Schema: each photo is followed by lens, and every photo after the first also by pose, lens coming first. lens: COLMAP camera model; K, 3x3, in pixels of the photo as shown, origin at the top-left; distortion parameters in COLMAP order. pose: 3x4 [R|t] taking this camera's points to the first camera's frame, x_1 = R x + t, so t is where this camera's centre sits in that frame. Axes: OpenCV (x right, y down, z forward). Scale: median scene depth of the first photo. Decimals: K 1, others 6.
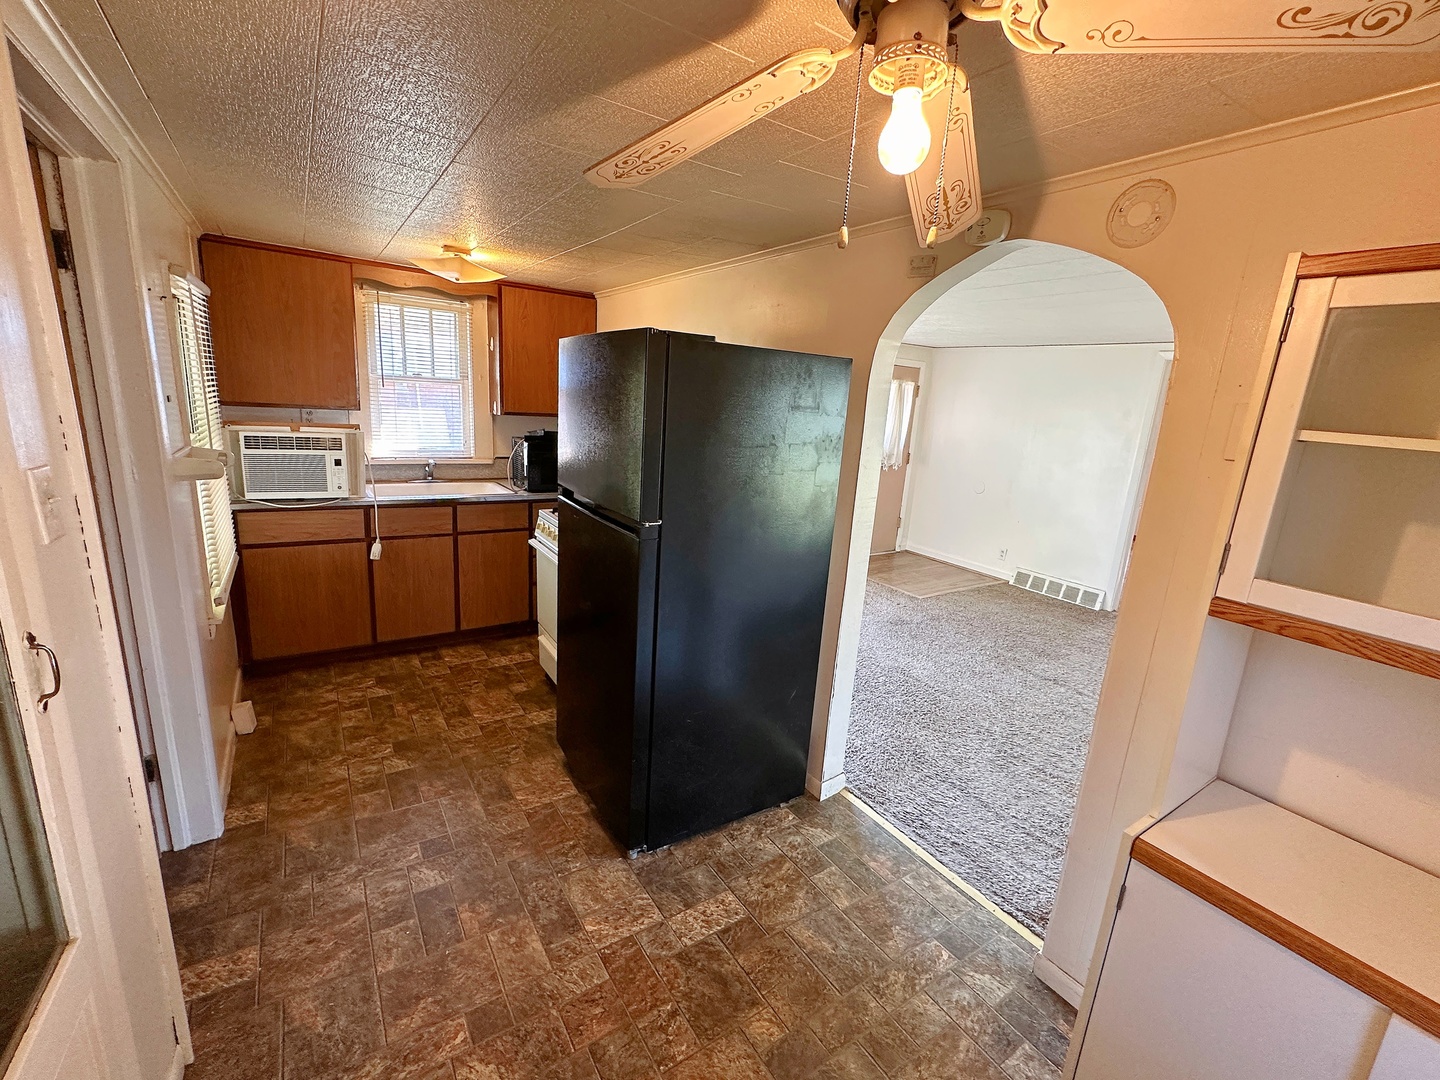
lens RADIAL K [[588.3, 0, 728.8], [0, 588.3, 526.4], [0, 0, 1]] dist [0.003168, -0.001375]
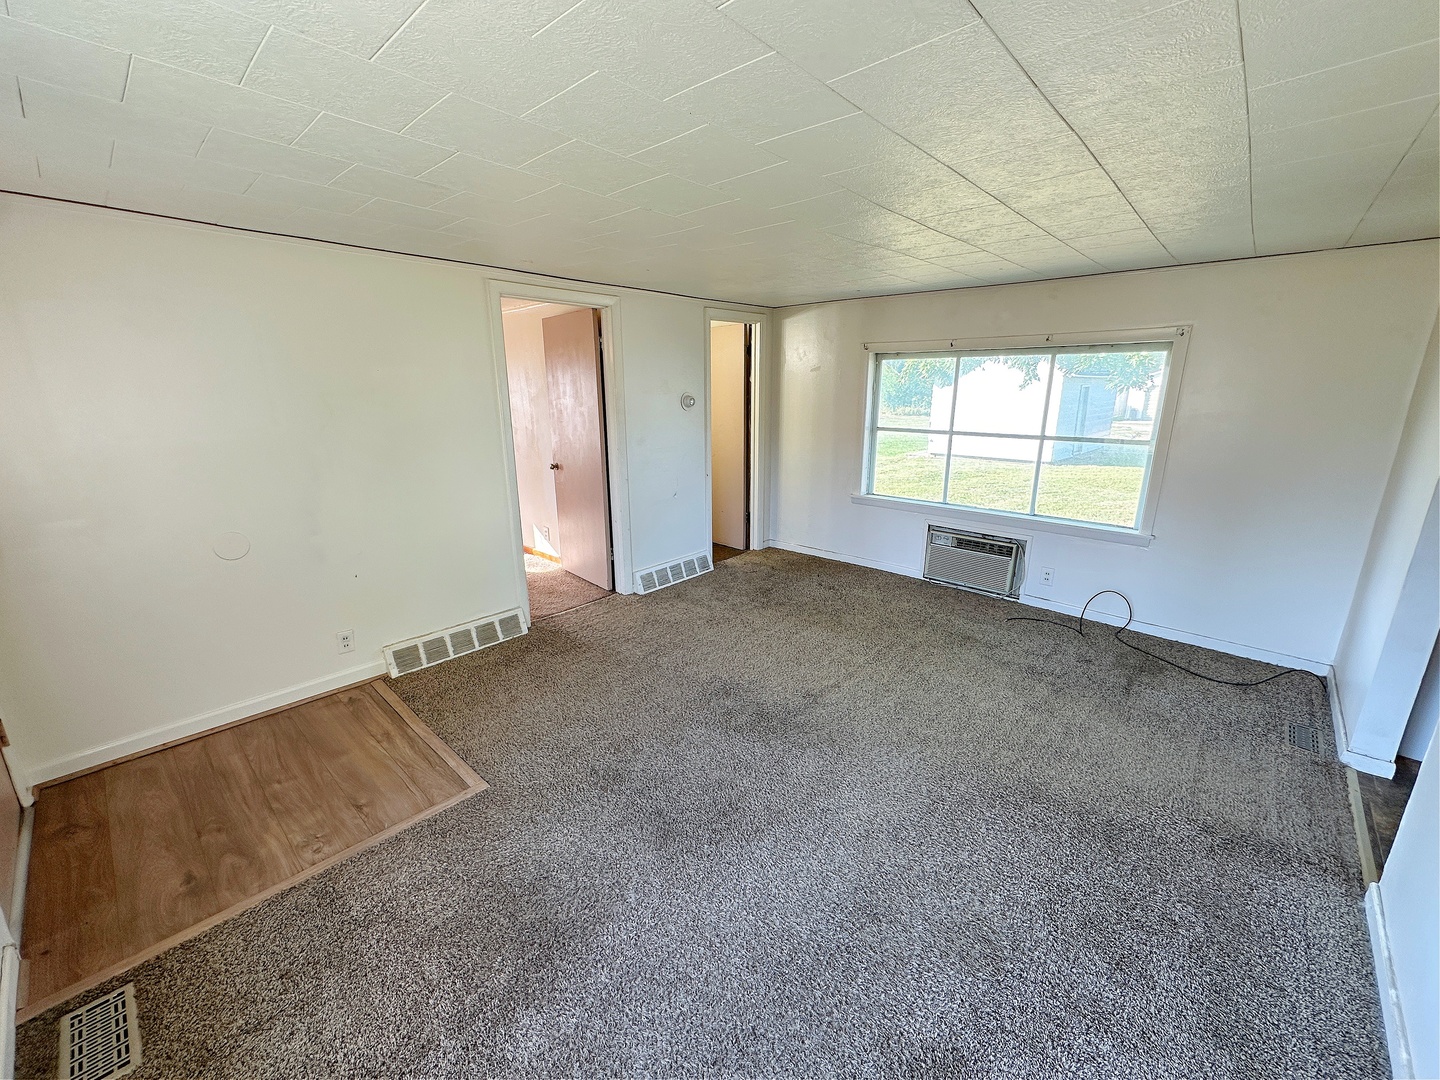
lens RADIAL K [[588.3, 0, 718.0], [0, 588.3, 544.0], [0, 0, 1]] dist [0.003168, -0.001375]
pose [[-0.213017, -0.313847, 0.925270, -0.316864], [0.198180, 0.913440, 0.355460, -0.718899], [-0.956738, 0.259089, -0.132380, 3.385840]]
